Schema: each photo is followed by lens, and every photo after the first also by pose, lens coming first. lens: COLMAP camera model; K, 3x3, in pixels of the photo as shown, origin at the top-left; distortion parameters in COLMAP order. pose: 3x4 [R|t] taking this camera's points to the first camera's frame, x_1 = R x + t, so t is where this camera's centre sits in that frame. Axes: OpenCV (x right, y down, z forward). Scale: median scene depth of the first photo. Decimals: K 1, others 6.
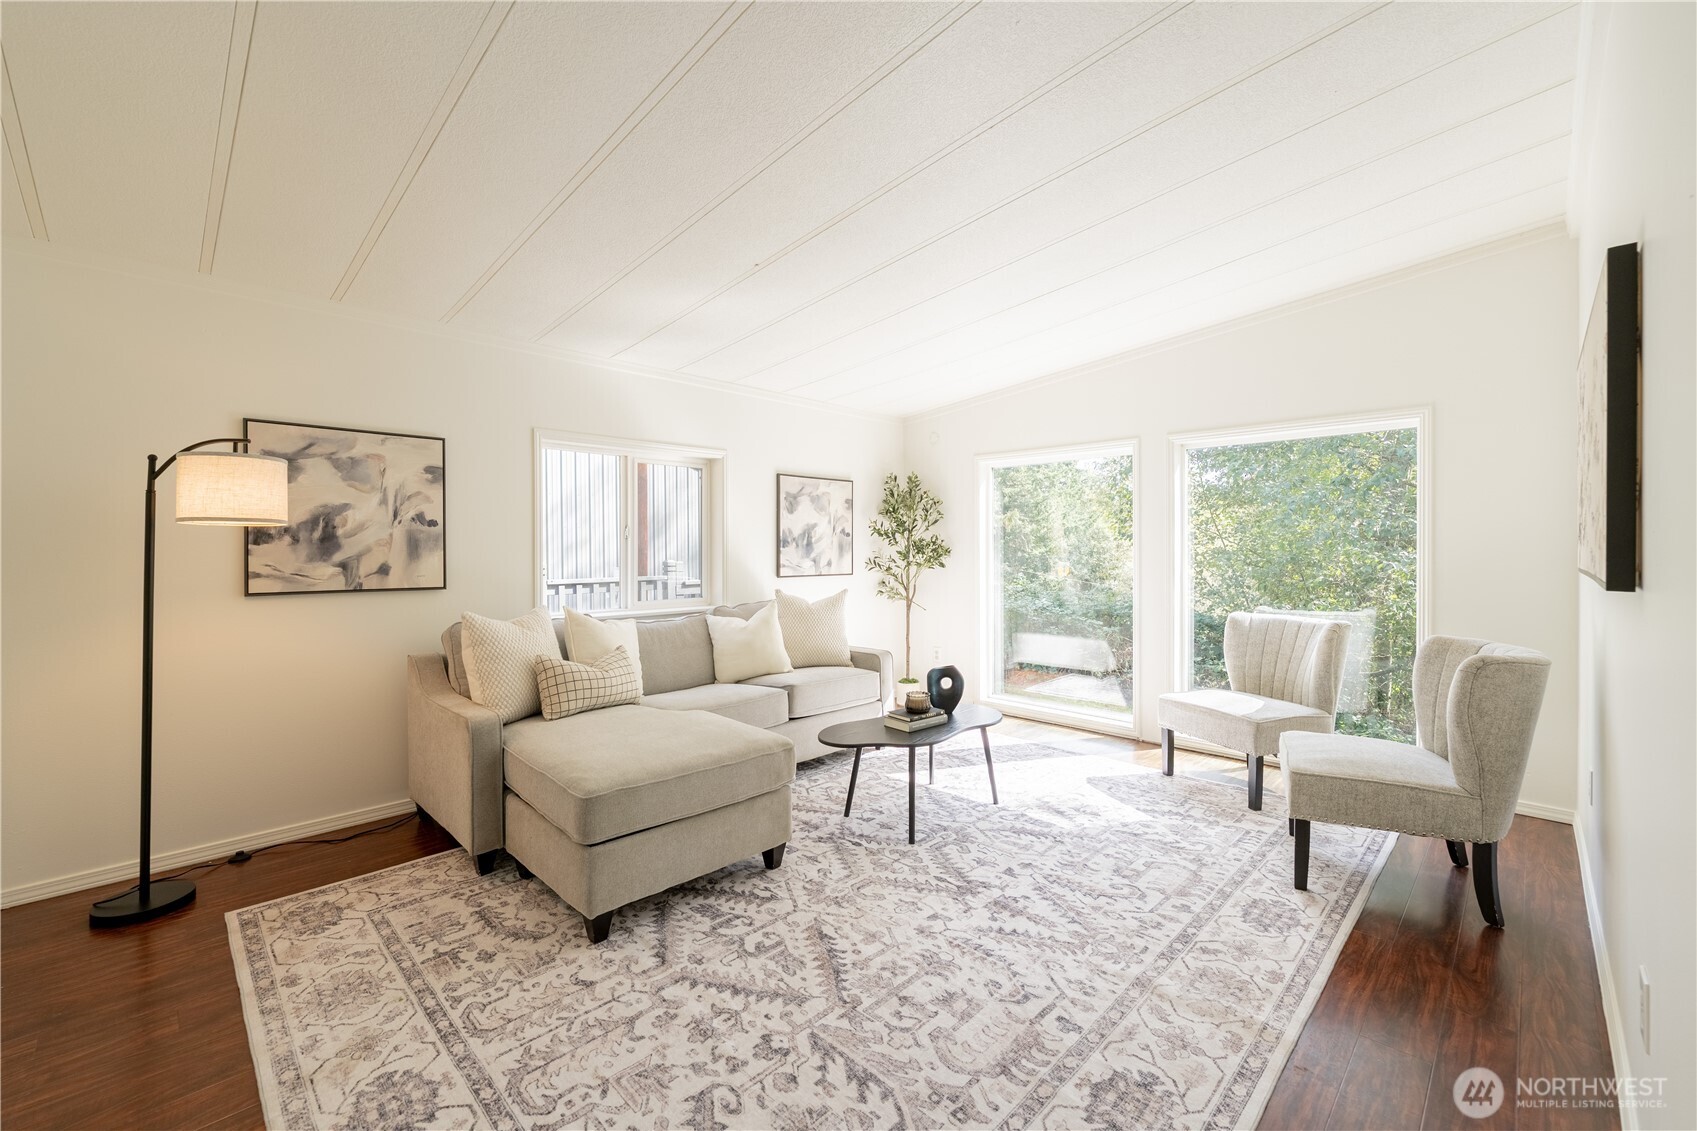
lens RADIAL K [[693.2, 0, 856.1], [0, 693.2, 550.5], [0, 0, 1]] dist [0.001438, -0.000727]
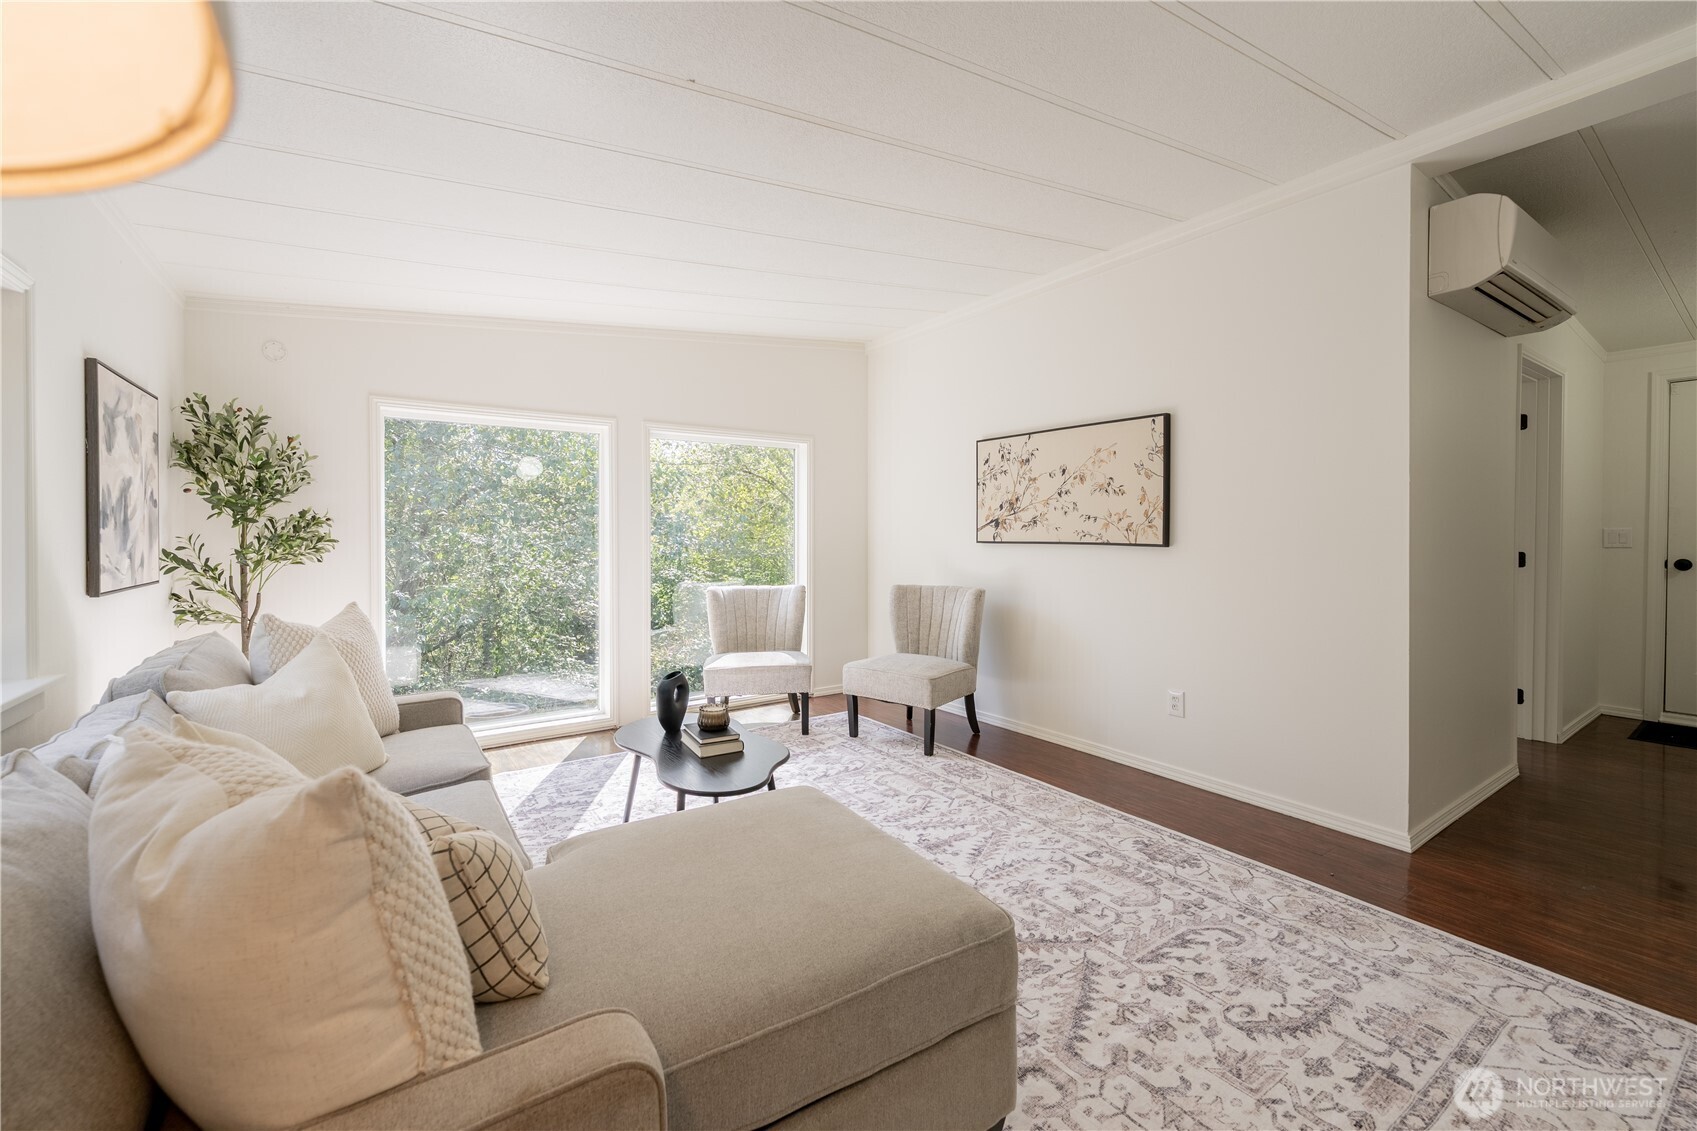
lens RADIAL K [[693.2, 0, 857.8], [0, 693.2, 545.9], [0, 0, 1]] dist [0.001438, -0.000727]
pose [[0.192901, -0.018503, 0.981044, -1.006504], [0.004081, 0.999829, 0.018055, 0.001271], [-0.981210, 0.000520, 0.192944, 0.996782]]
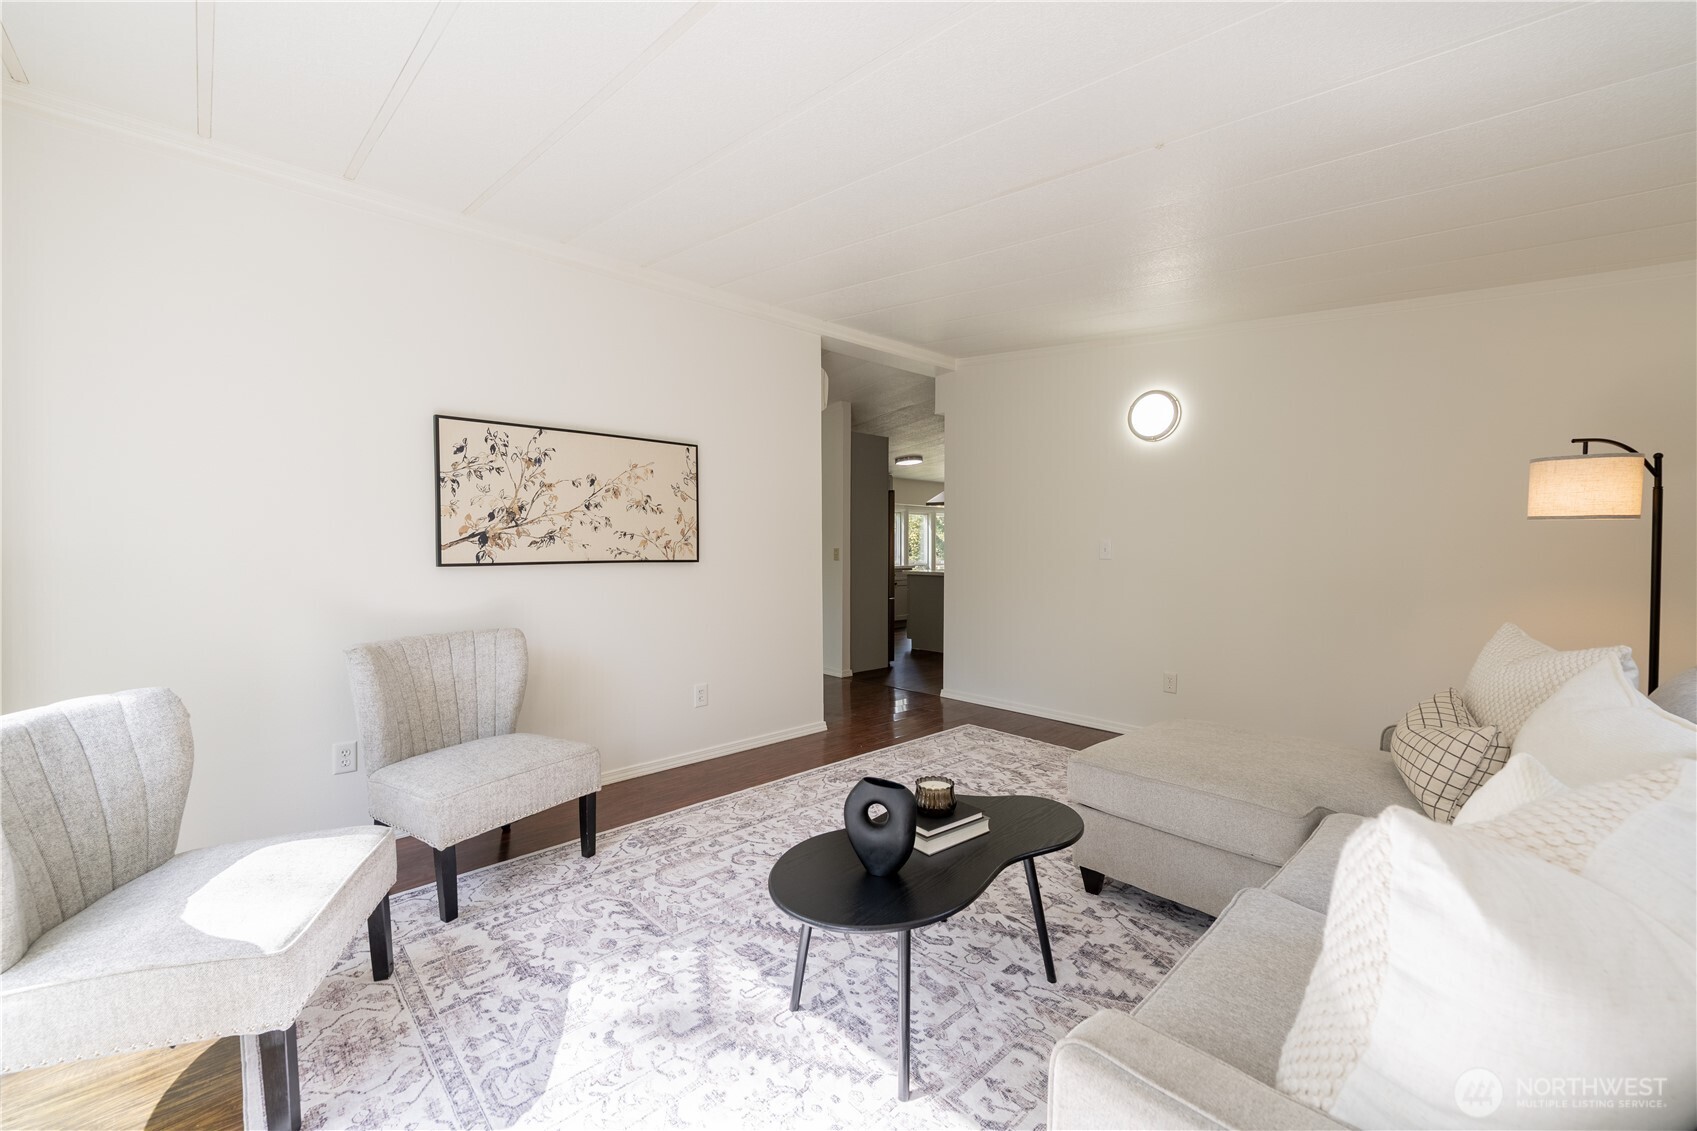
lens RADIAL K [[693.2, 0, 833.1], [0, 693.2, 567.2], [0, 0, 1]] dist [0.001438, -0.000727]
pose [[-0.998364, 0.002404, 0.057120, 0.215114], [0.004415, 0.999374, 0.035108, -0.013064], [-0.057000, 0.035303, -0.997750, 2.396400]]
